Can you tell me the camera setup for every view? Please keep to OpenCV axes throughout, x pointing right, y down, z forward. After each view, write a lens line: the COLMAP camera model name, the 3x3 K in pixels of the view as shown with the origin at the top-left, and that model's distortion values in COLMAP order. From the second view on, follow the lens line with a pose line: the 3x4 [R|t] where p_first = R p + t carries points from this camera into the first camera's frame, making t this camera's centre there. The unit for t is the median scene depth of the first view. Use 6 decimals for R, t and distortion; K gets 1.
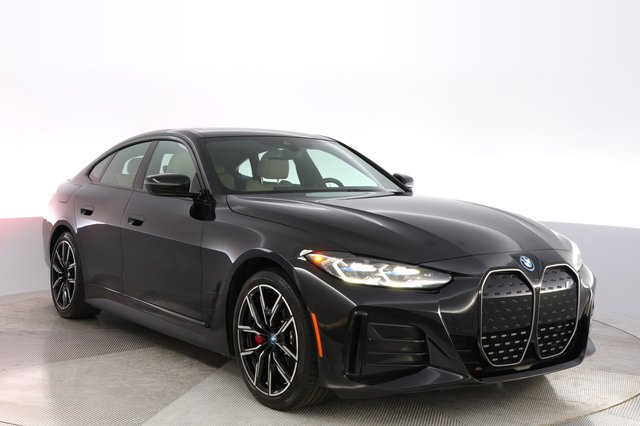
lens RADIAL K [[537.2, 0, 320.0], [0, 537.2, 213.0], [0, 0, 1]] dist [0.000631, 0.000143]
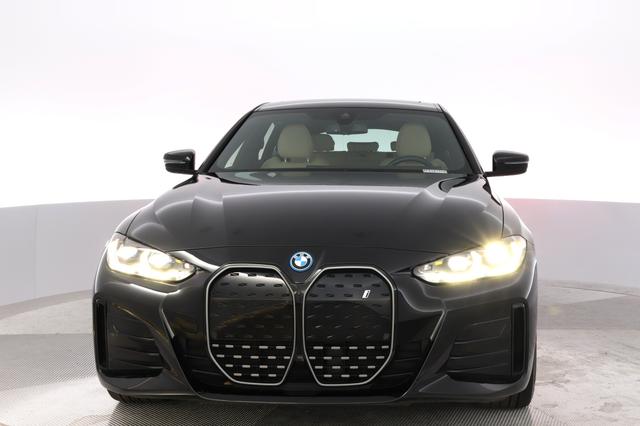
lens RADIAL K [[537.2, 0, 320.0], [0, 537.2, 213.0], [0, 0, 1]] dist [0.000631, 0.000143]
pose [[0.866383, 0.028858, -0.498545, 0.806619], [-0.005502, 0.998820, 0.048254, -0.009886], [0.499349, -0.039064, 0.865520, 0.359014]]
